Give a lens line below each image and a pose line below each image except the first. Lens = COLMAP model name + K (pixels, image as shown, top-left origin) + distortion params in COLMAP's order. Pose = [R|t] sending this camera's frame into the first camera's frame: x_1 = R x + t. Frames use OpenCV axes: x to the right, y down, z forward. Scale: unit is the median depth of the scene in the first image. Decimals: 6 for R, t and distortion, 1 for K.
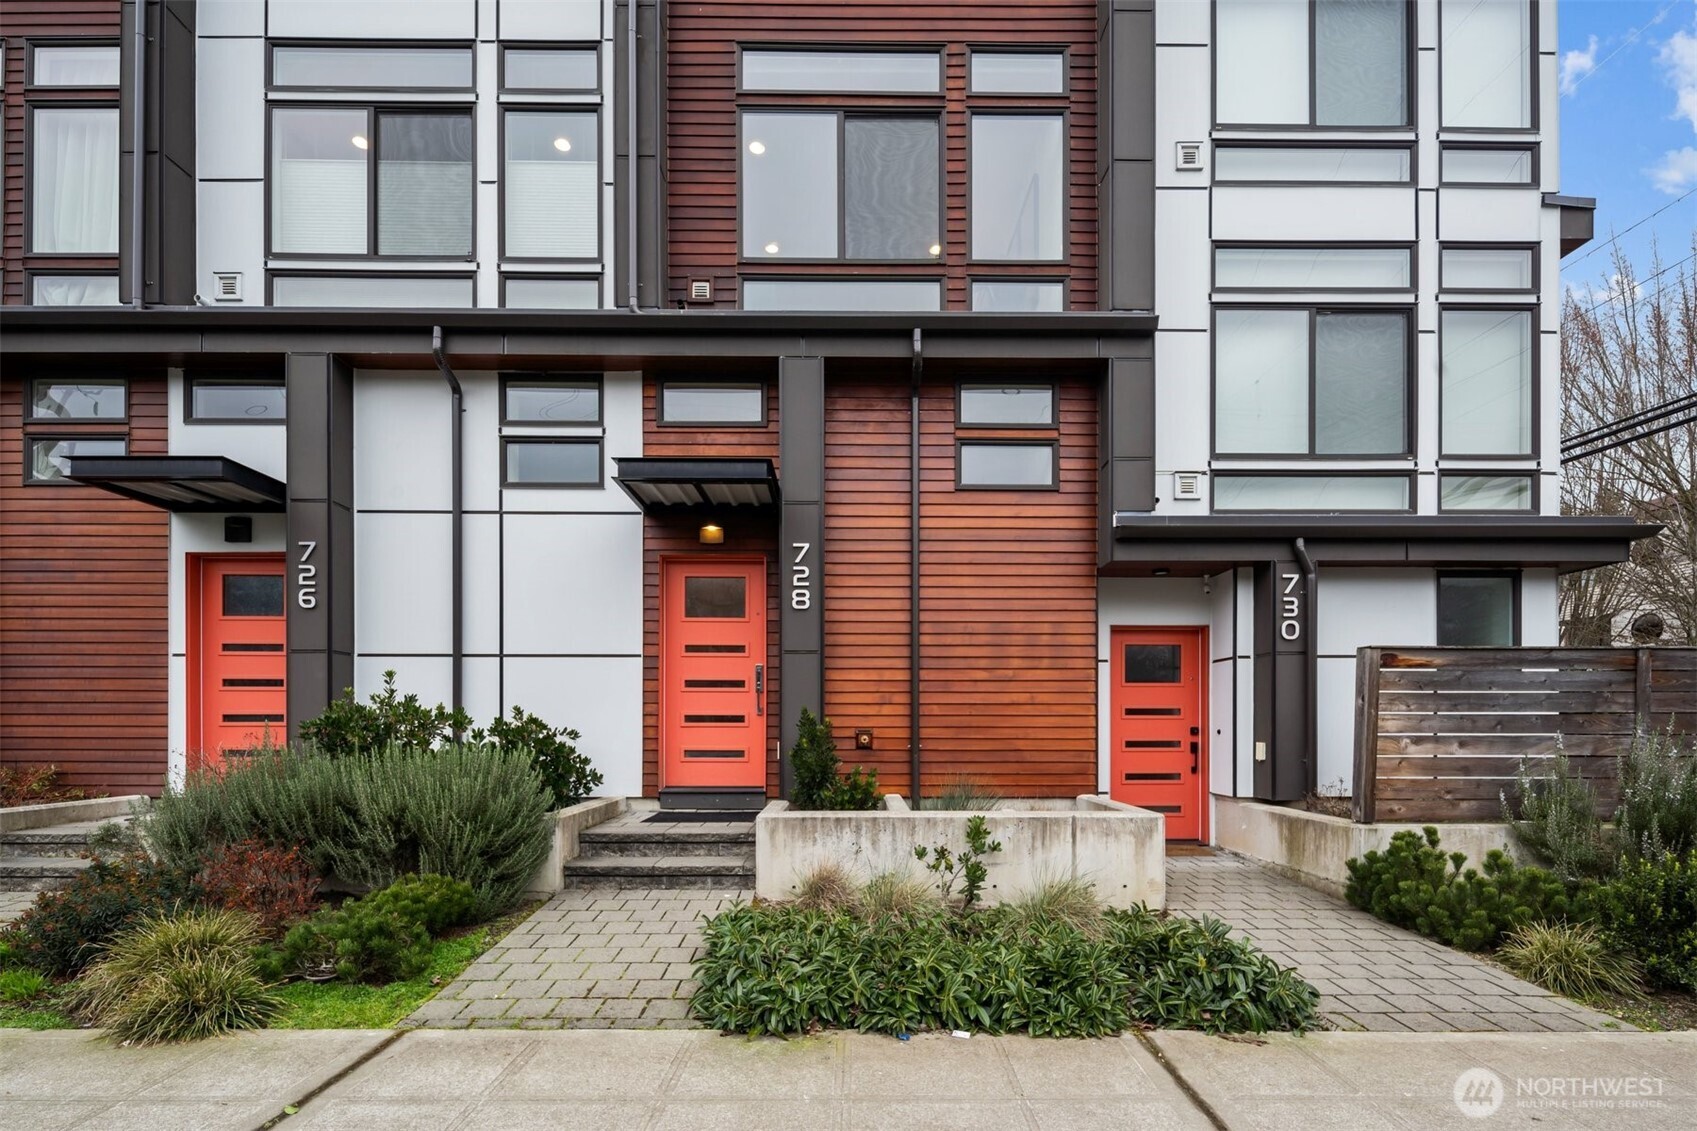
lens RADIAL K [[756.4, 0, 858.8], [0, 756.4, 728.4], [0, 0, 1]] dist [0.002940, -0.002871]
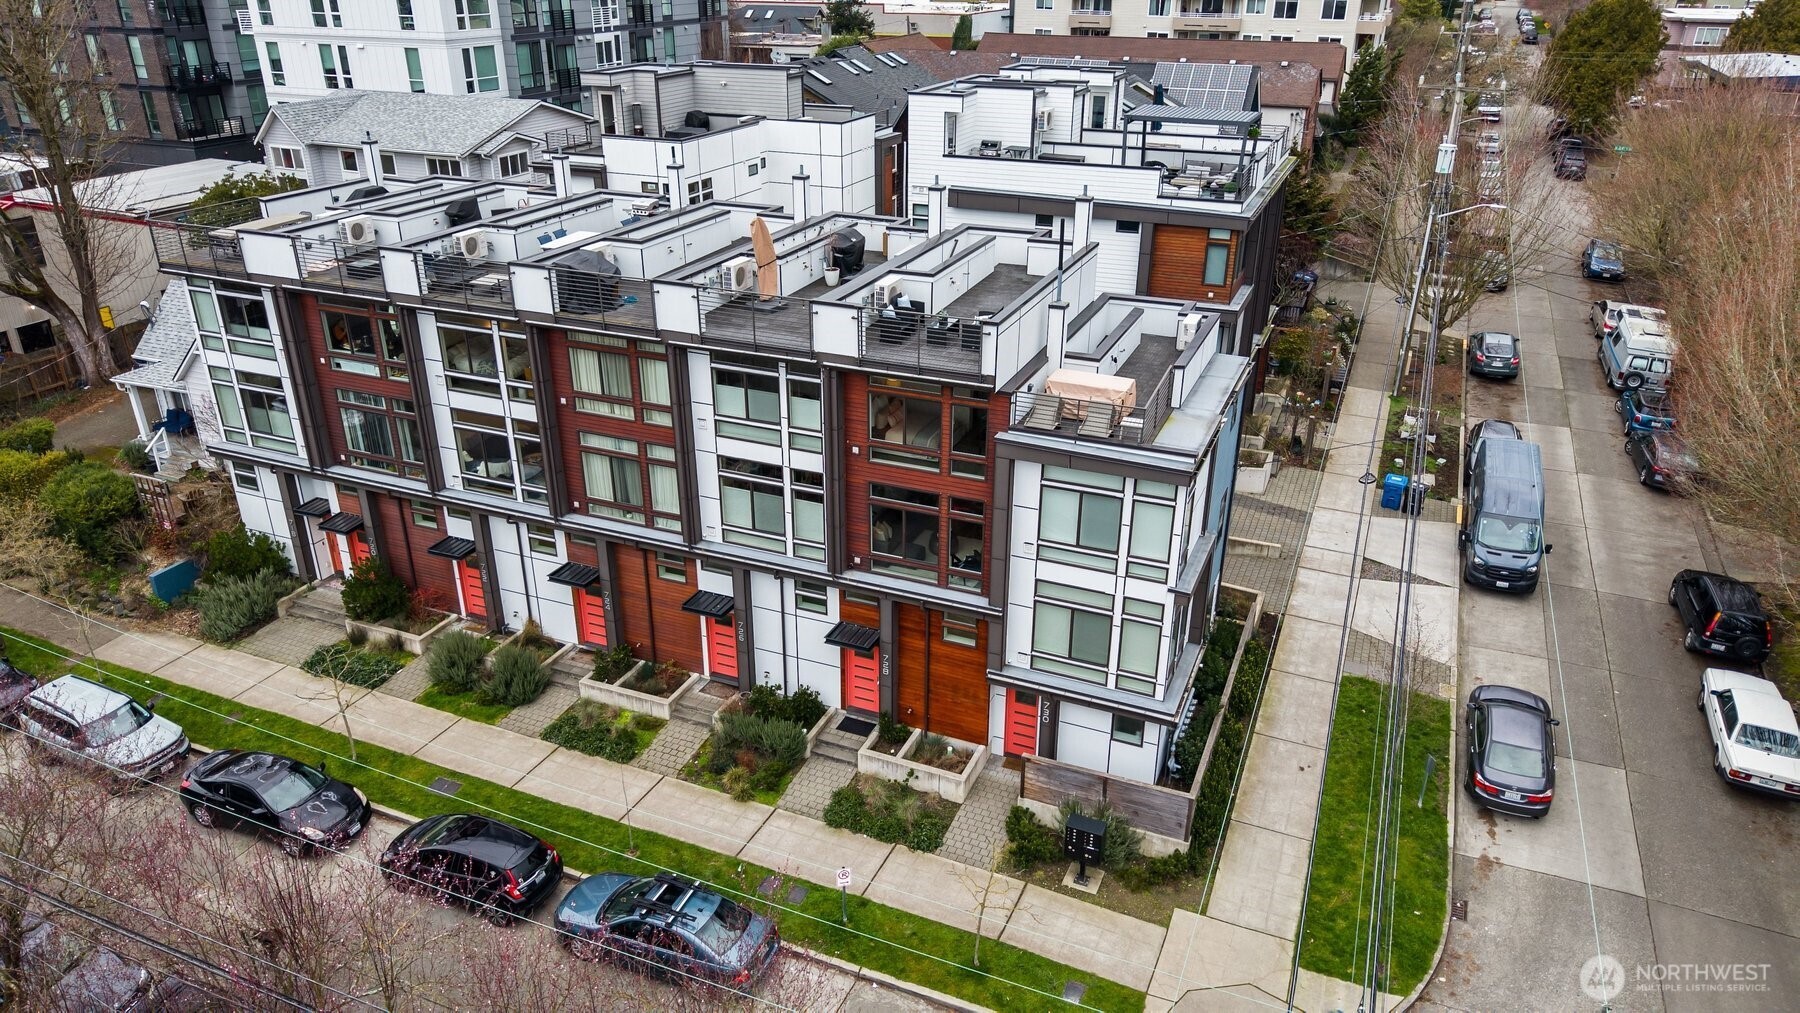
lens RADIAL K [[1210.2, 0, 899.4], [0, 1210.2, 505.3], [0, 0, 1]] dist [-0.002538, -0.000656]
pose [[0.913555, 0.172482, -0.368330, 1.543926], [-0.005479, 0.910759, 0.412902, -2.620298], [0.406678, -0.375190, 0.832974, -2.576442]]
